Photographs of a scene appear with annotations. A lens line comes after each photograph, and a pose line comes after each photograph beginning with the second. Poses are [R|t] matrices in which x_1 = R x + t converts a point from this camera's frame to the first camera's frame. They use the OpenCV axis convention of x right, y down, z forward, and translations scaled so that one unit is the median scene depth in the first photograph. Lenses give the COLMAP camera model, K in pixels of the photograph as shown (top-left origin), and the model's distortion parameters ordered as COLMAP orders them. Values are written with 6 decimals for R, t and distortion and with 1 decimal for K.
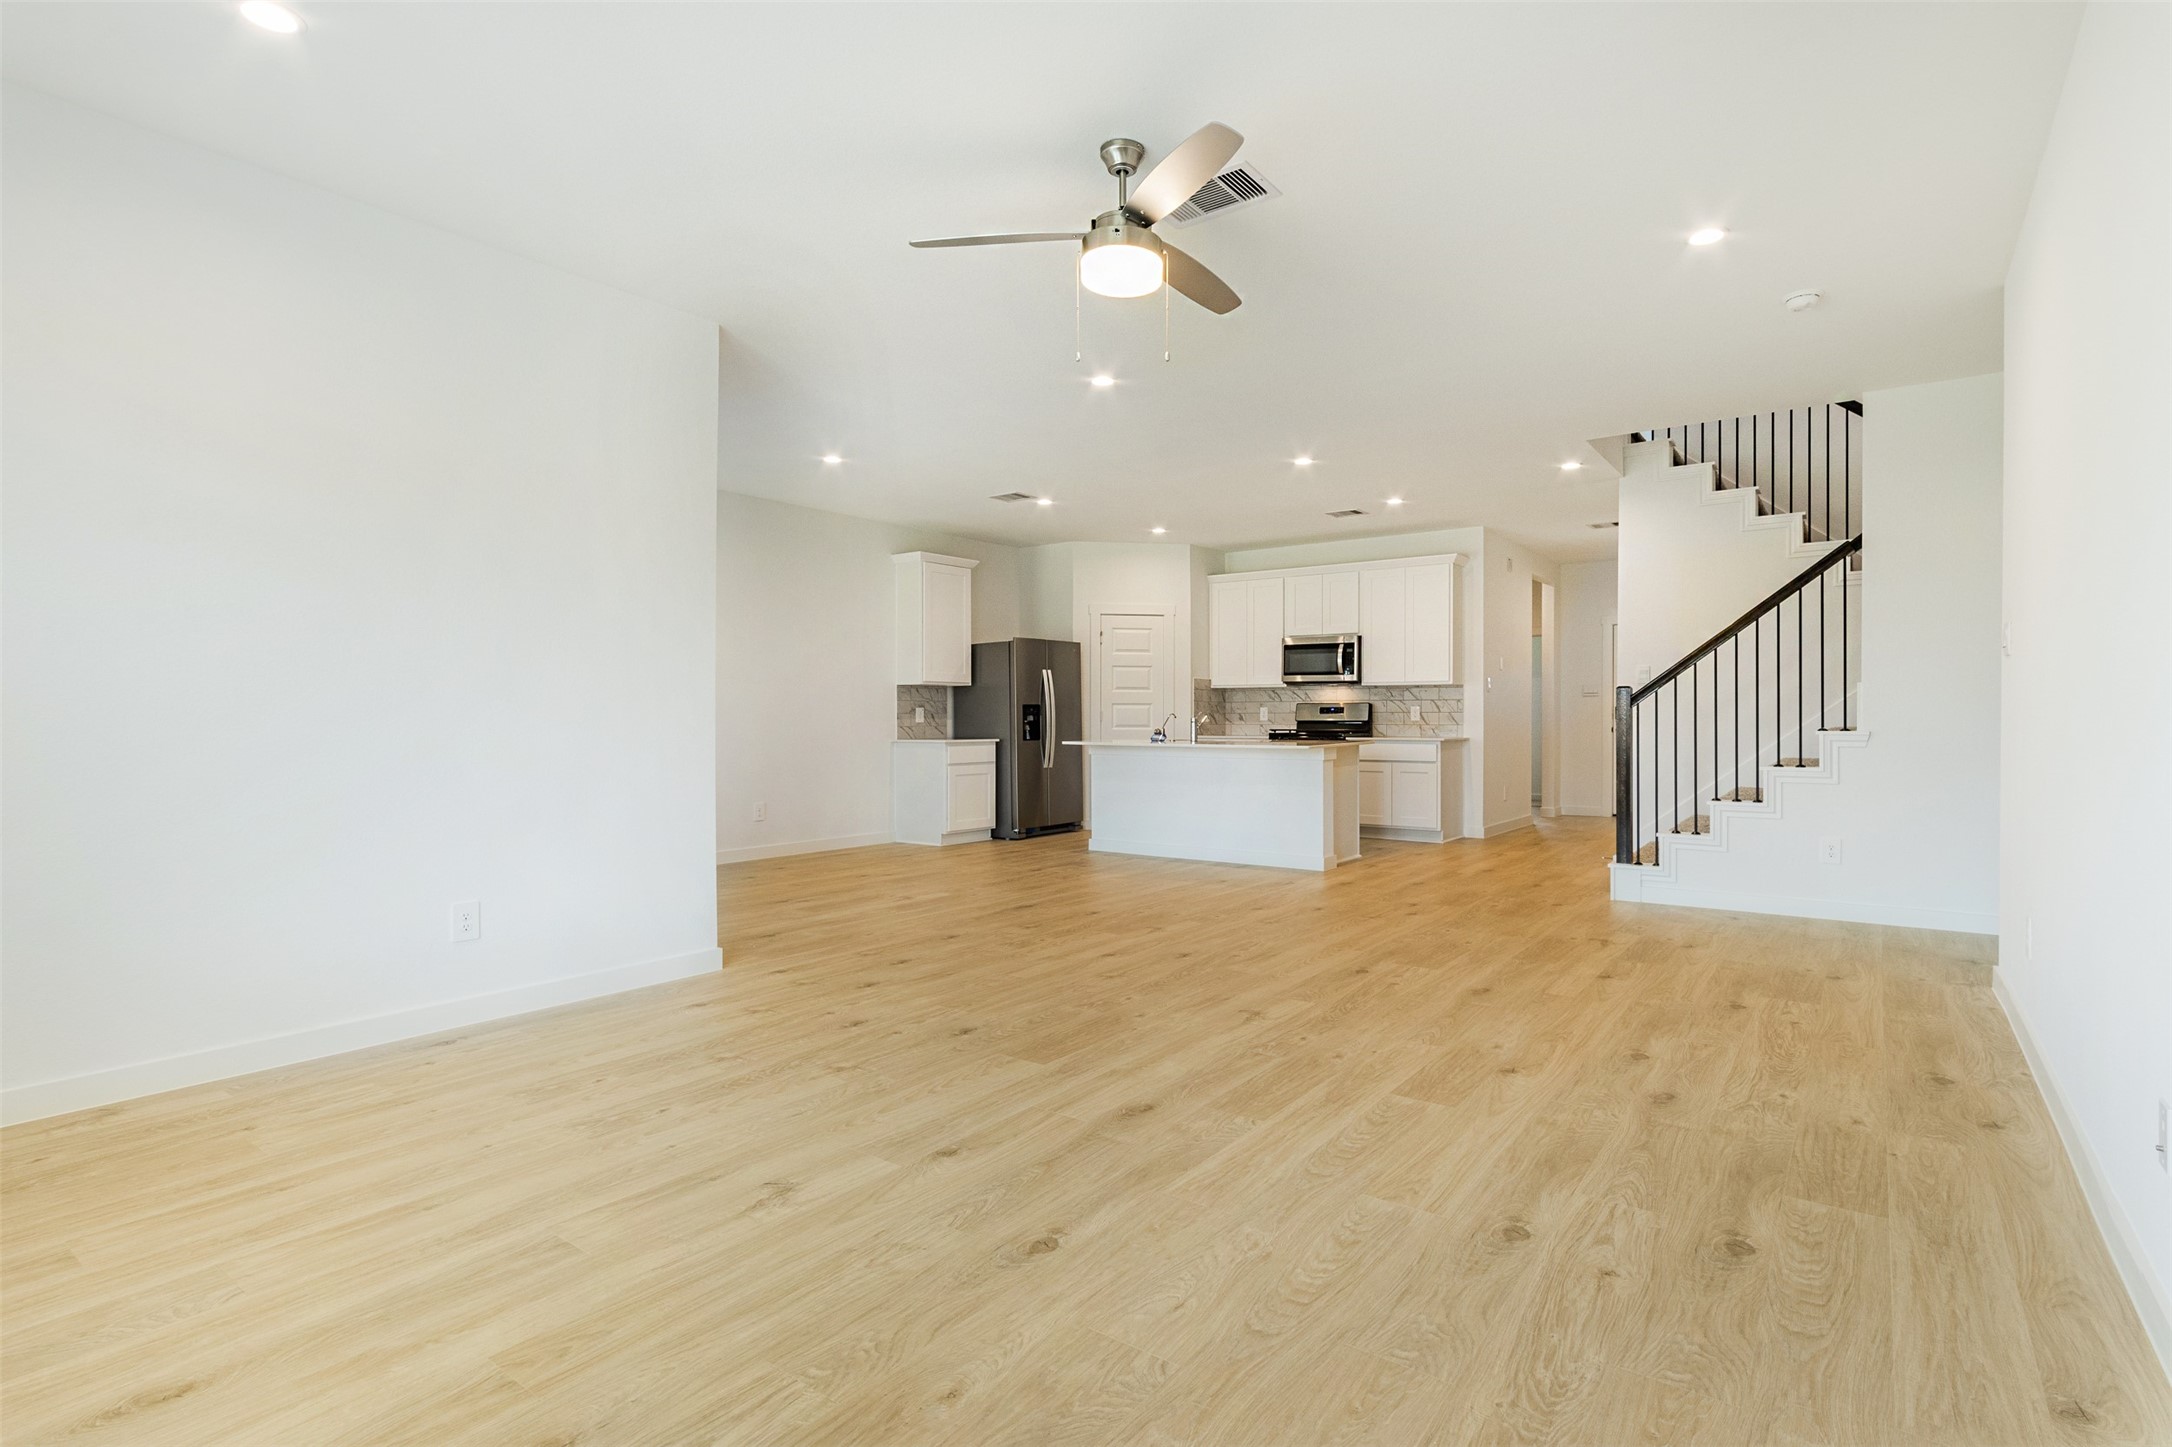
lens RADIAL K [[986.5, 0, 1085.4], [0, 986.5, 714.4], [0, 0, 1]] dist [0.001424, 0.000161]
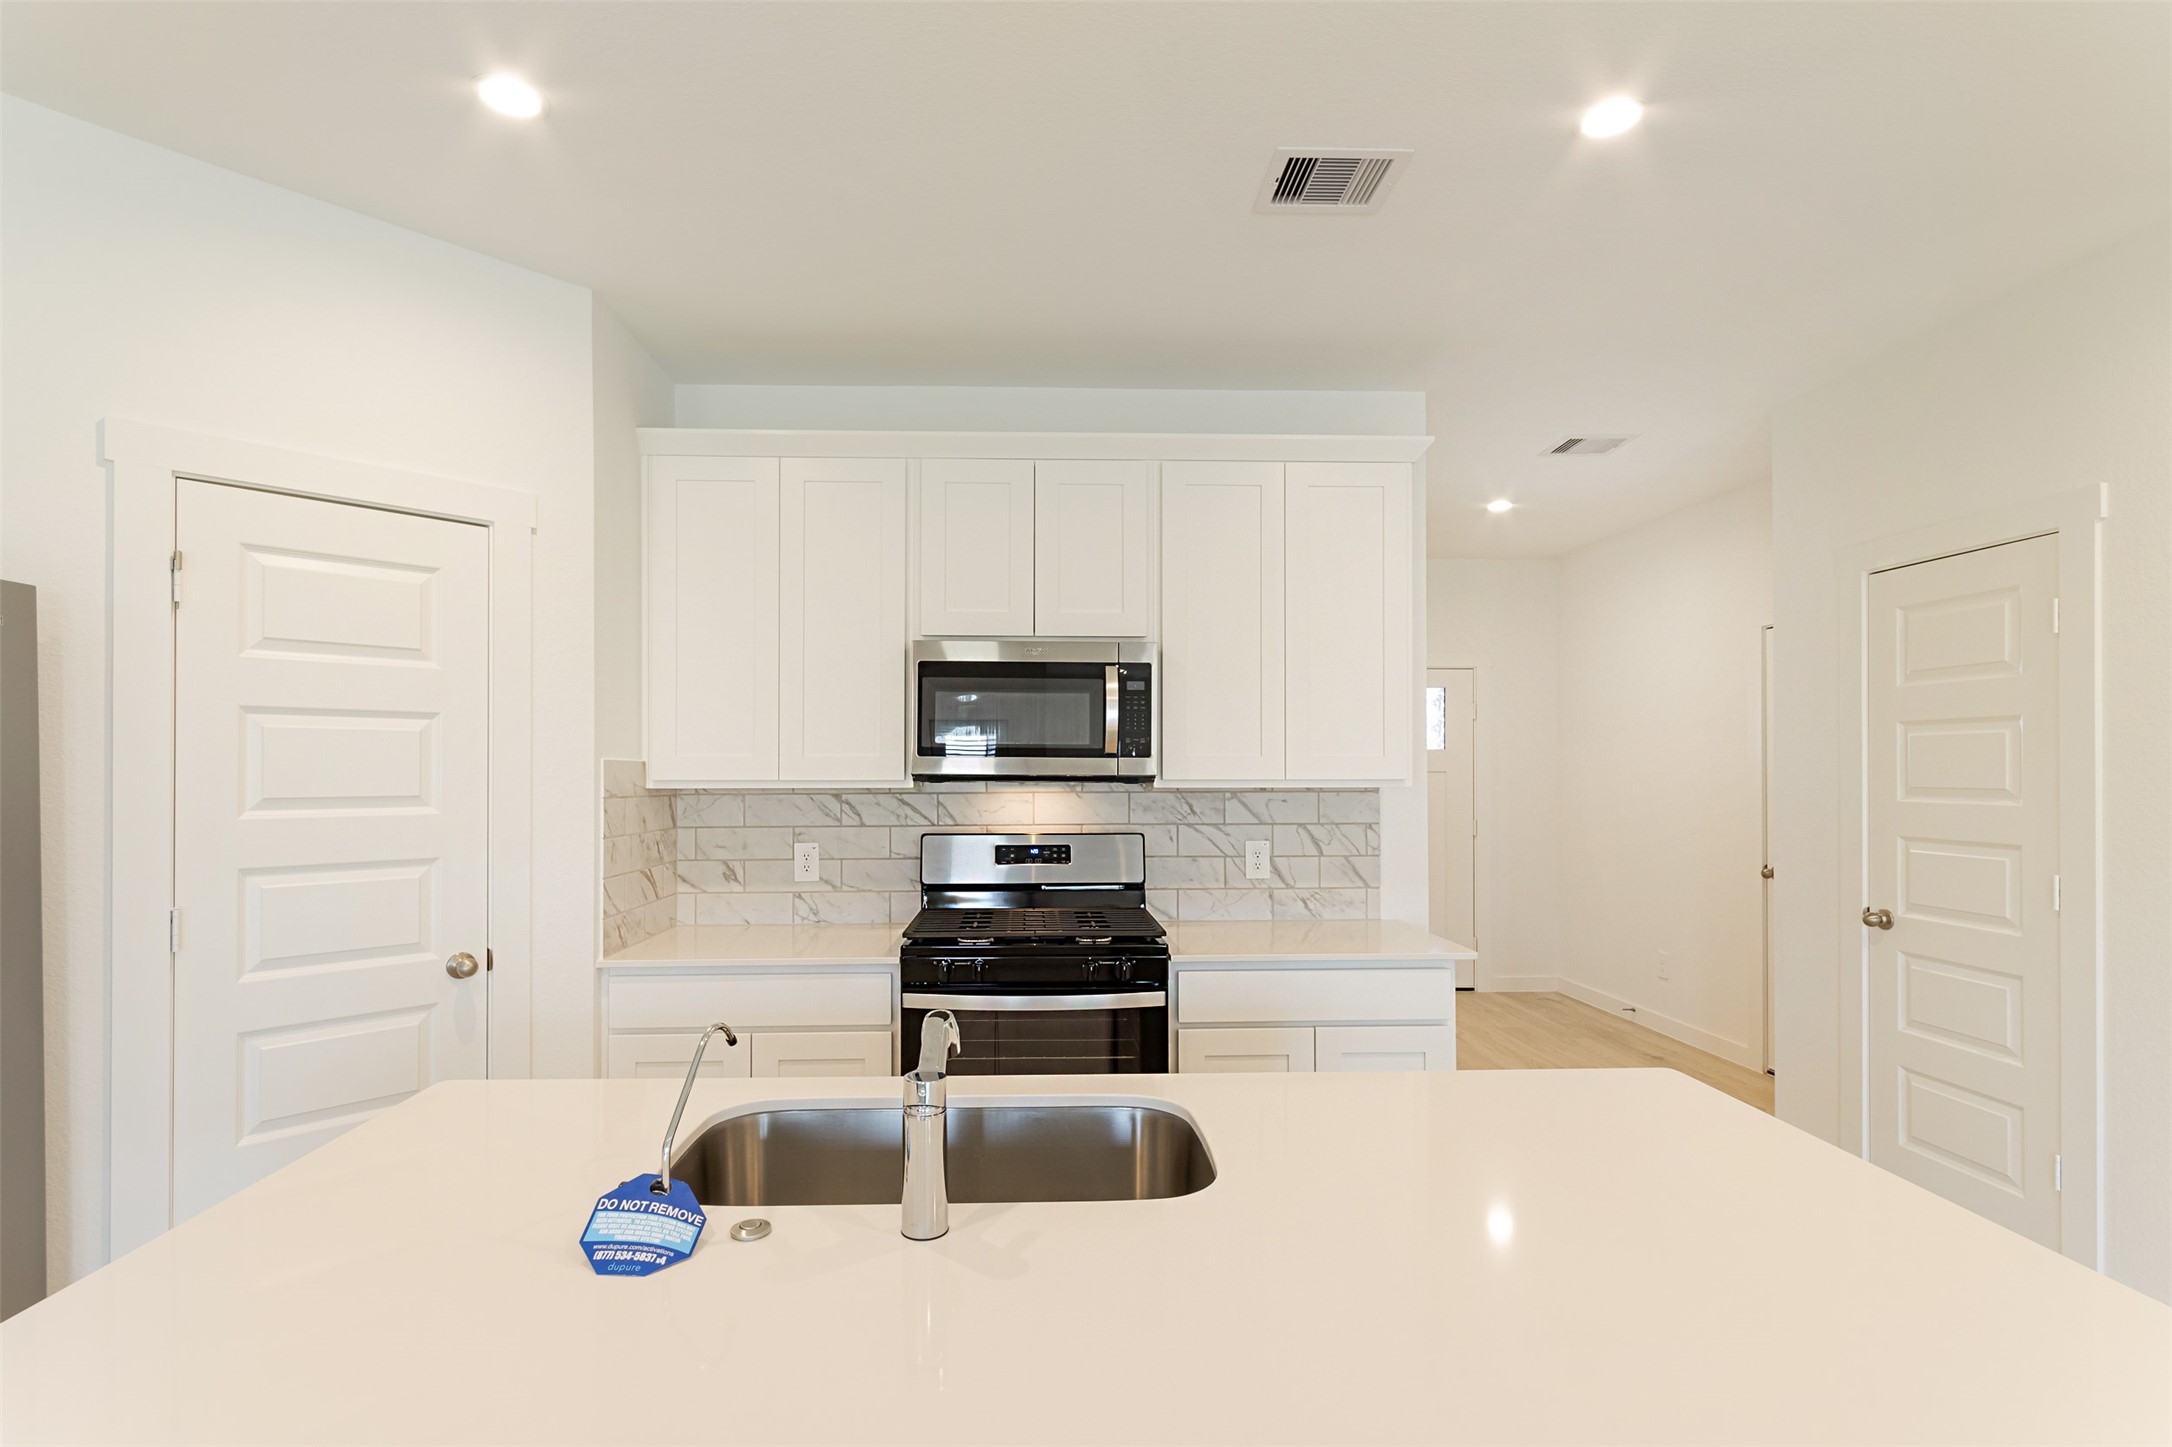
lens RADIAL K [[1020.0, 0, 1084.0], [0, 1020.0, 771.4], [0, 0, 1]] dist [-0.002745, -0.000442]
pose [[0.759364, -0.002405, 0.650662, 0.023822], [0.004232, 0.999990, -0.001243, -0.034391], [-0.650653, 0.003697, 0.759366, 0.724243]]
